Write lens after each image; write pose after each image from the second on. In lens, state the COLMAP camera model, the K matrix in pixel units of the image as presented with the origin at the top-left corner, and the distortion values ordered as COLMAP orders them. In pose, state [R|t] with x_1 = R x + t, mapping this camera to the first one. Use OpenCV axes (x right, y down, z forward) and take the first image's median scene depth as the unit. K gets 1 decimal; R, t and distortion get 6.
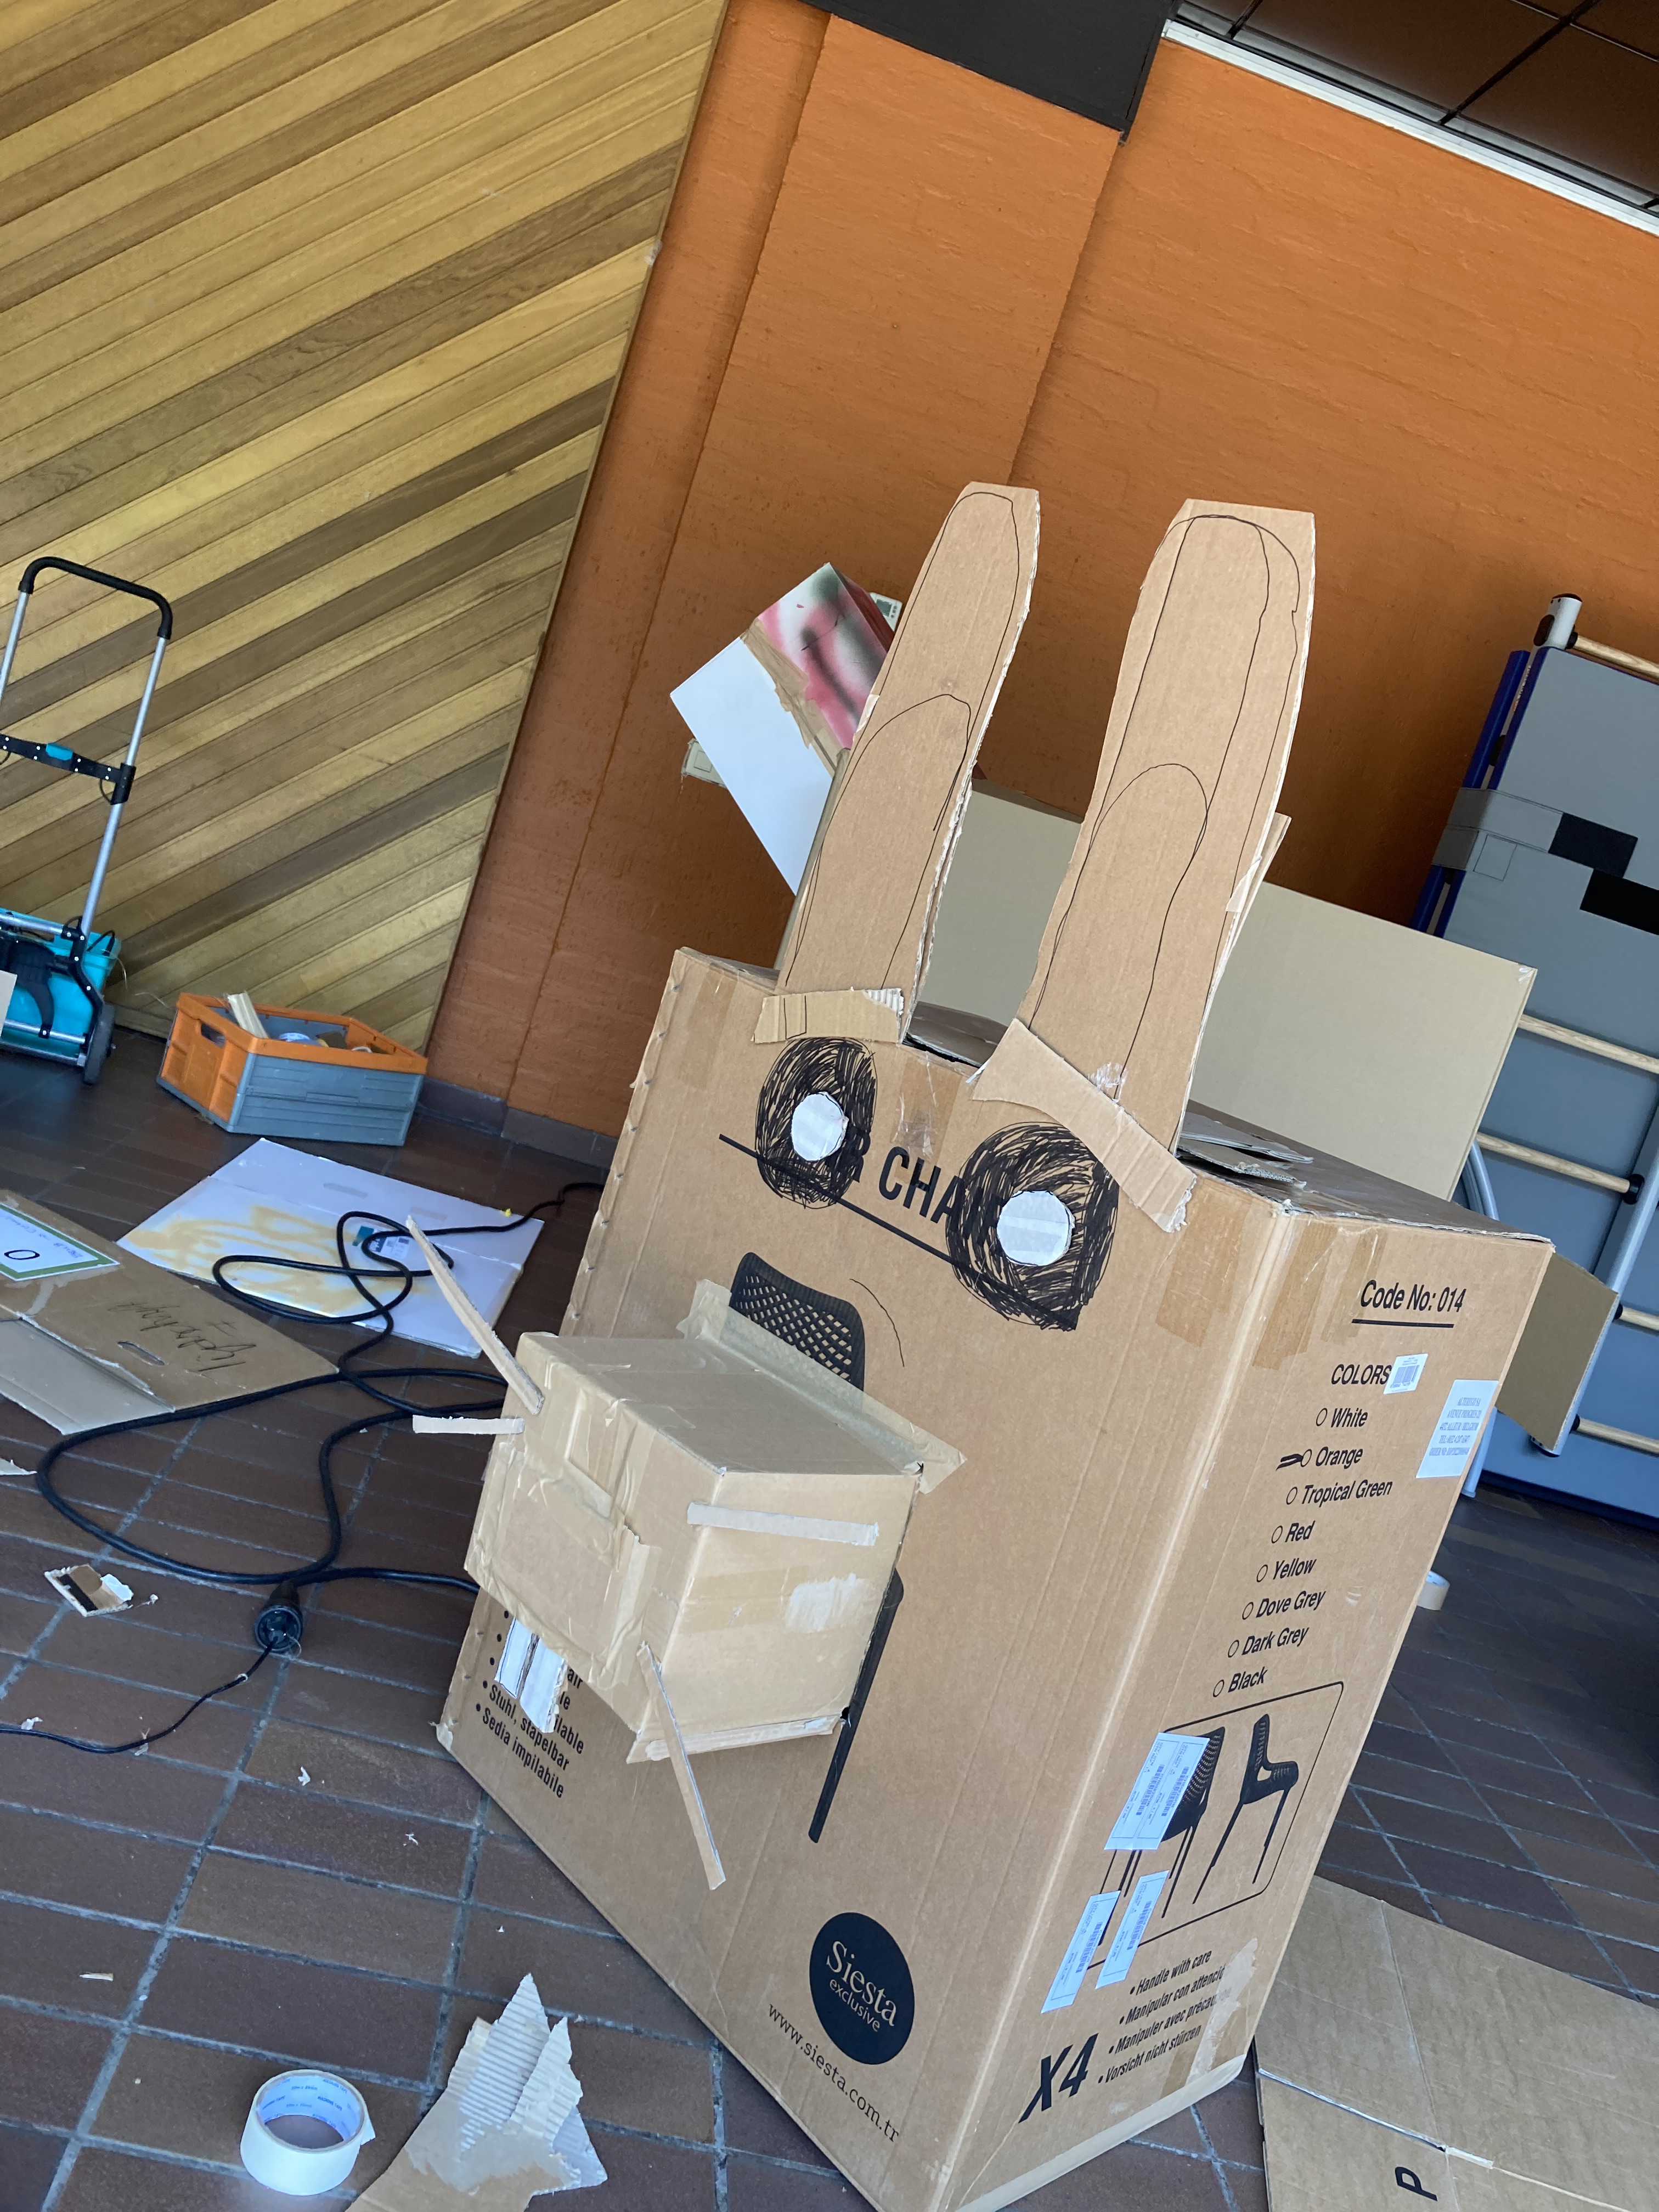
lens RADIAL K [[1852.7, 0, 833.3], [0, 1852.7, 1047.3], [0, 0, 1]] dist [0.024065, -0.019781]
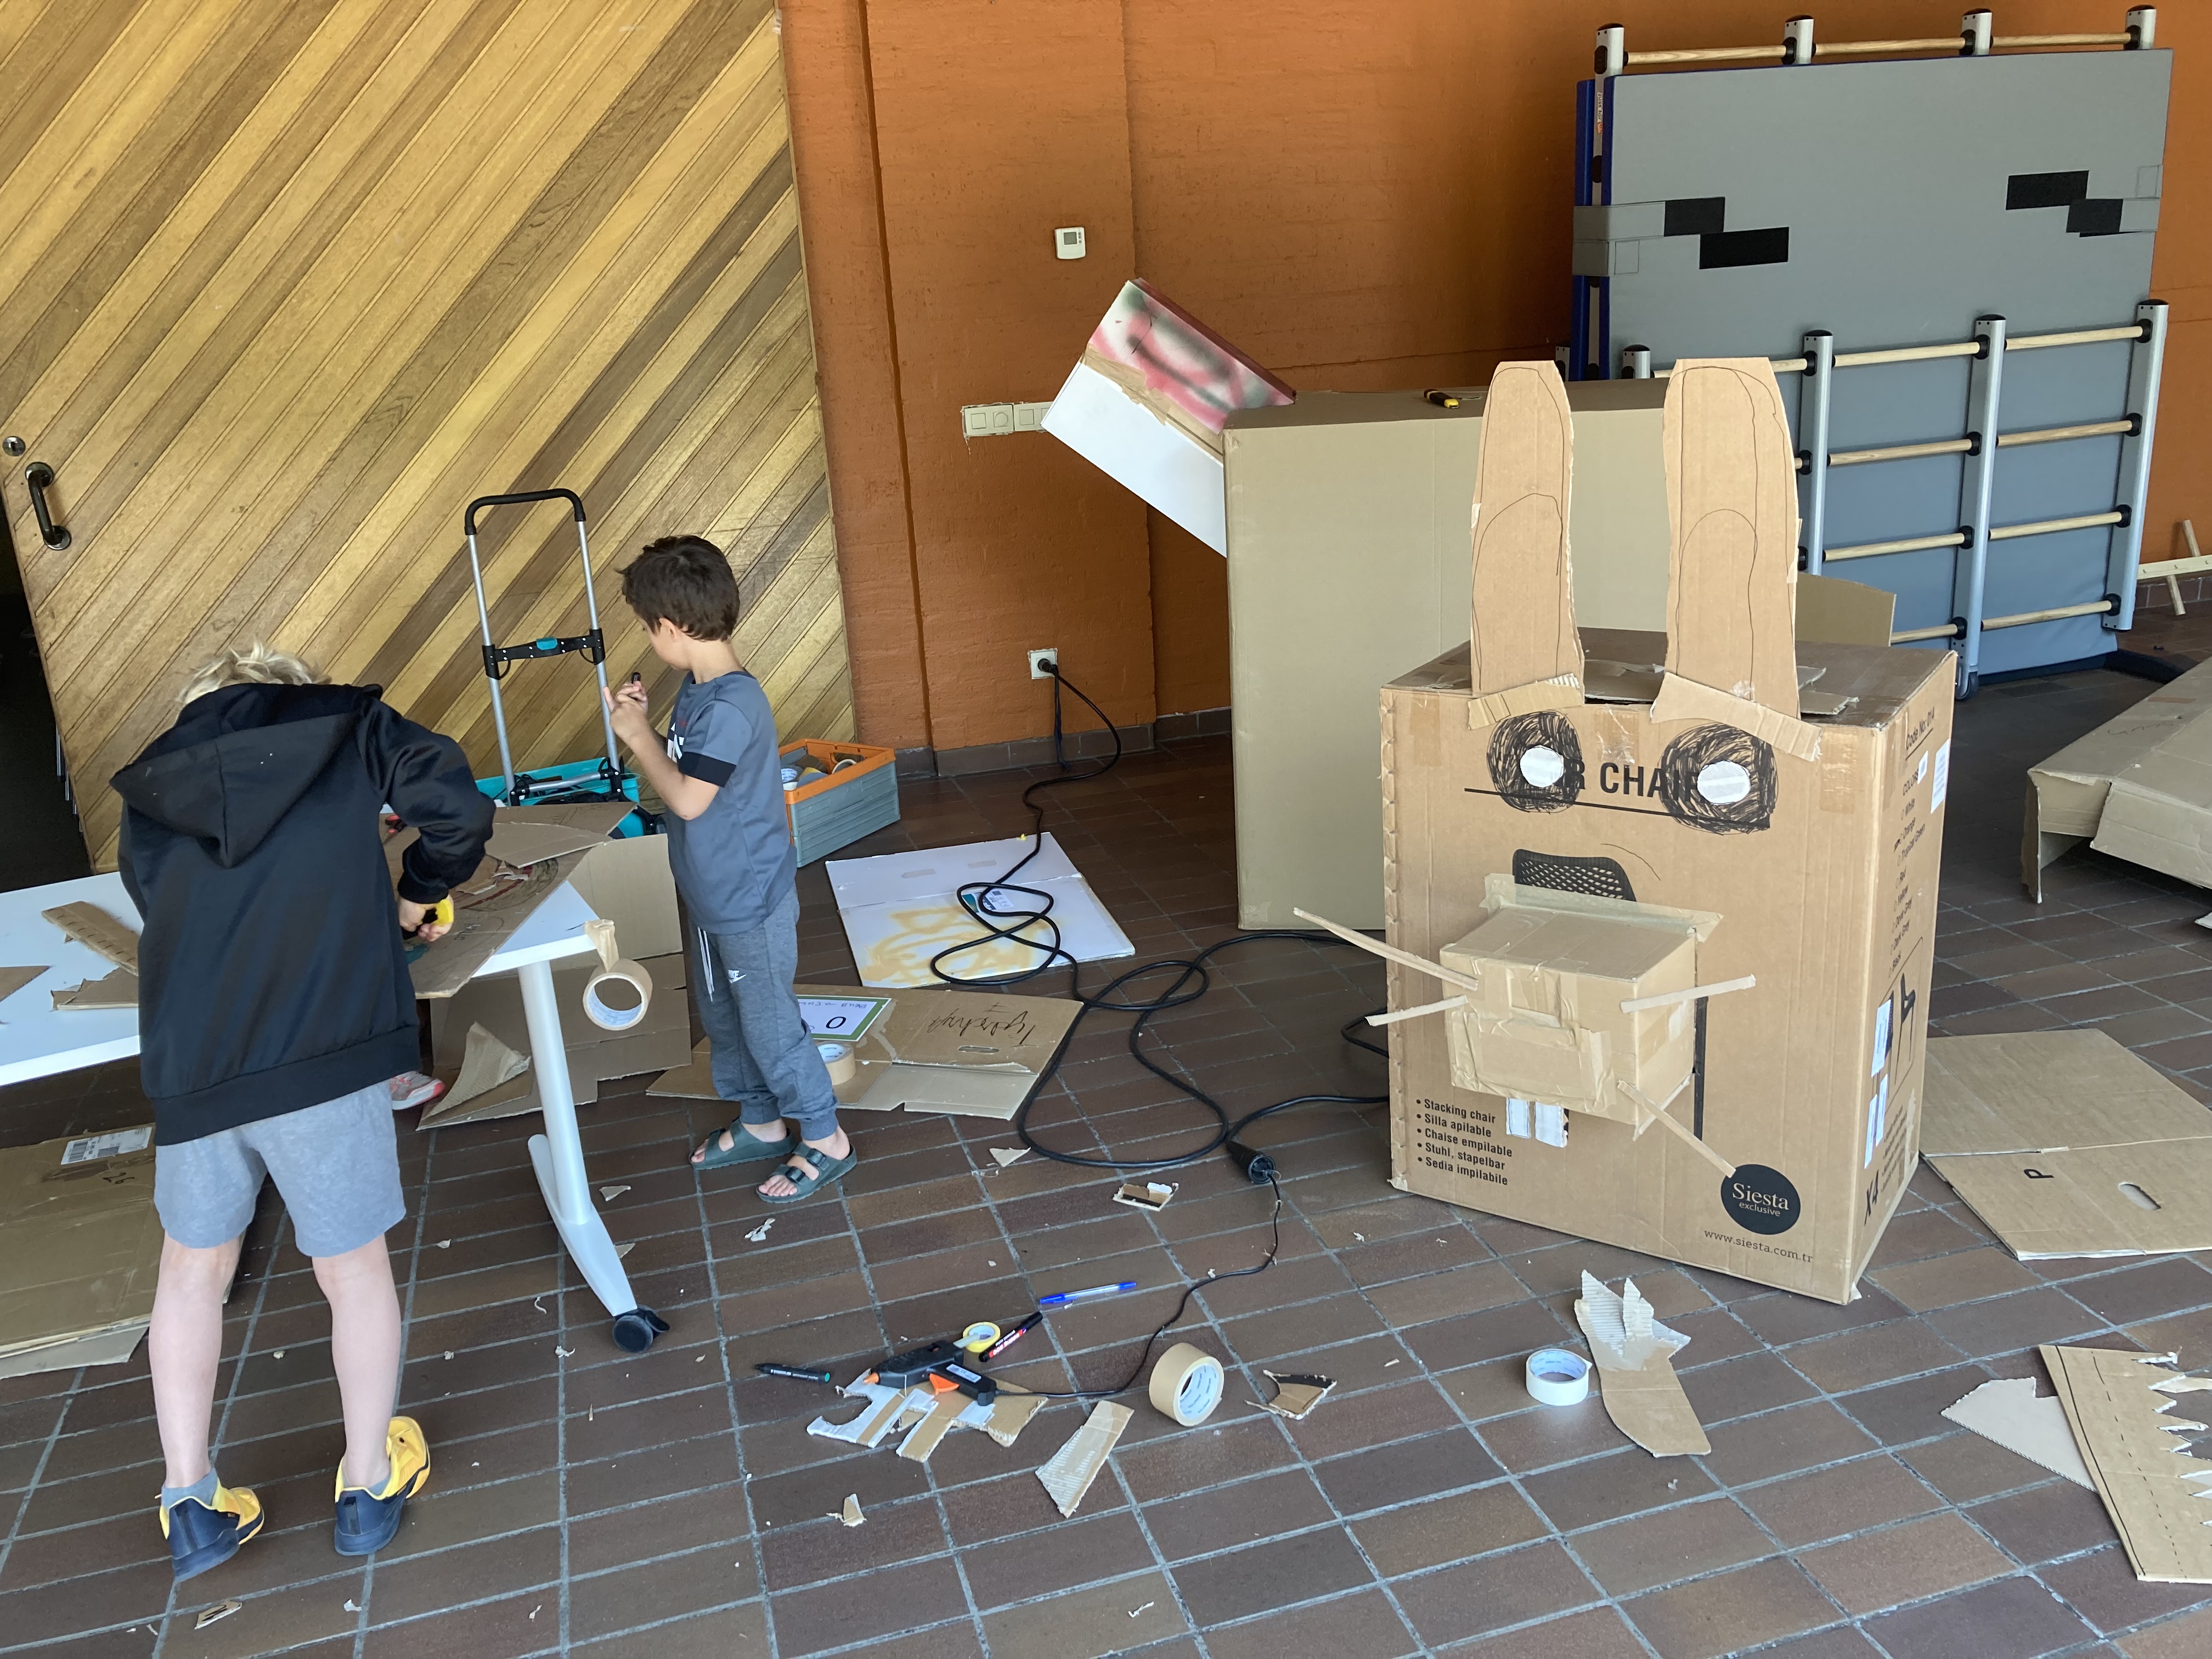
lens RADIAL K [[1829.6, 0, 1062.4], [0, 1829.6, 800.3], [0, 0, 1]] dist [0.017393, -0.011104]
pose [[0.916466, -0.397693, 0.043932, -0.467652], [0.382621, 0.903212, 0.194446, -0.396205], [-0.117010, -0.161394, 0.979929, -0.530149]]
